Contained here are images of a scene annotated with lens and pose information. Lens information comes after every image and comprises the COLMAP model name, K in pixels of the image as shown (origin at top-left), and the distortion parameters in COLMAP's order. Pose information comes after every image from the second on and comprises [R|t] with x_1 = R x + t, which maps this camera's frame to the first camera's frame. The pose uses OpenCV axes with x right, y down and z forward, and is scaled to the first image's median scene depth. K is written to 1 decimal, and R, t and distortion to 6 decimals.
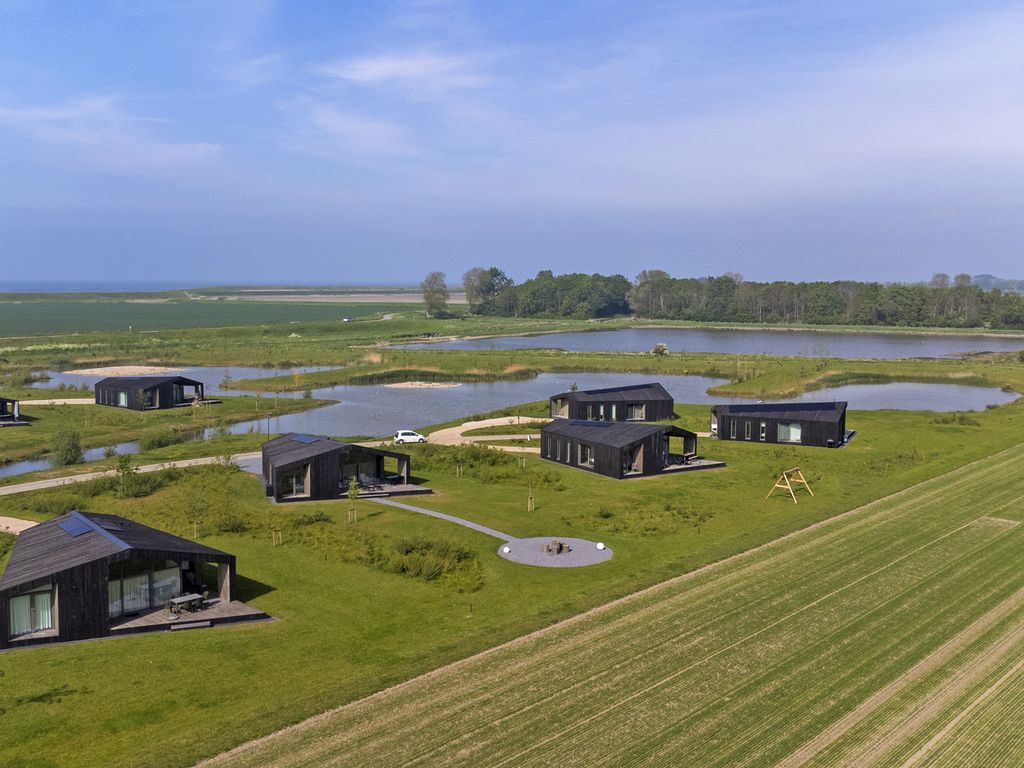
lens RADIAL K [[1028.9, 0, 516.0], [0, 1028.9, 378.4], [0, 0, 1]] dist [0.031104, 0.000000]
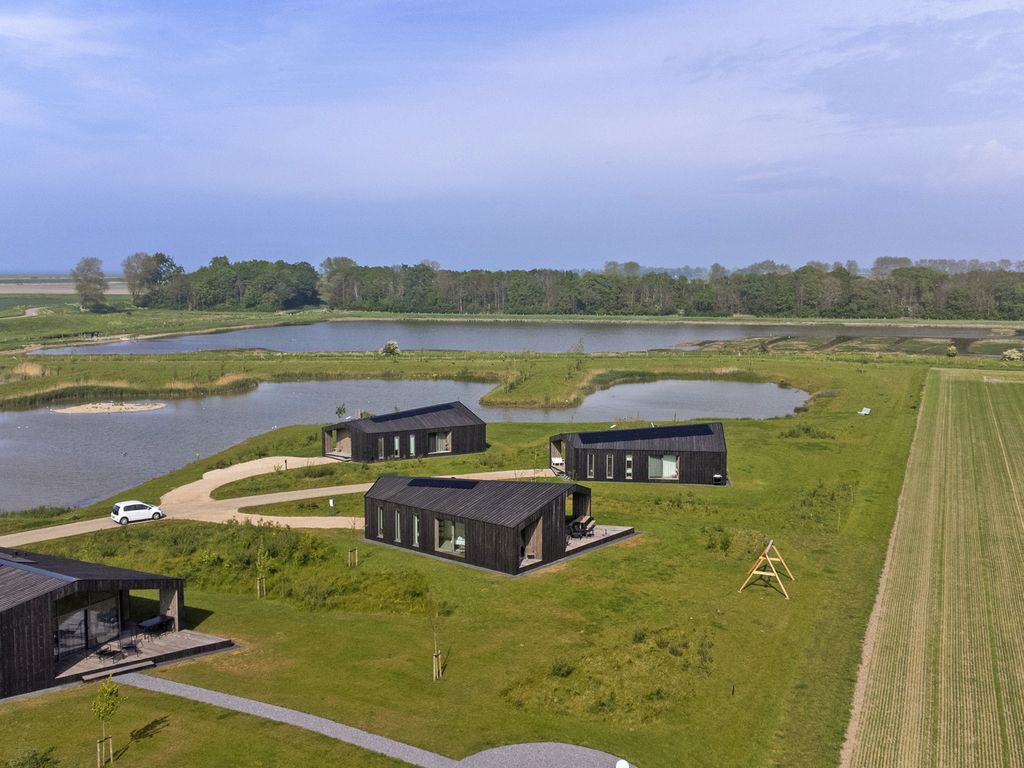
lens RADIAL K [[1028.9, 0, 508.0], [0, 1028.9, 385.9], [0, 0, 1]] dist [0.031104, 0.000000]
pose [[0.948820, -0.036079, 0.313750, -0.047800], [0.030152, 0.999264, 0.023724, -0.017044], [-0.314375, -0.013049, 0.949209, 0.181621]]
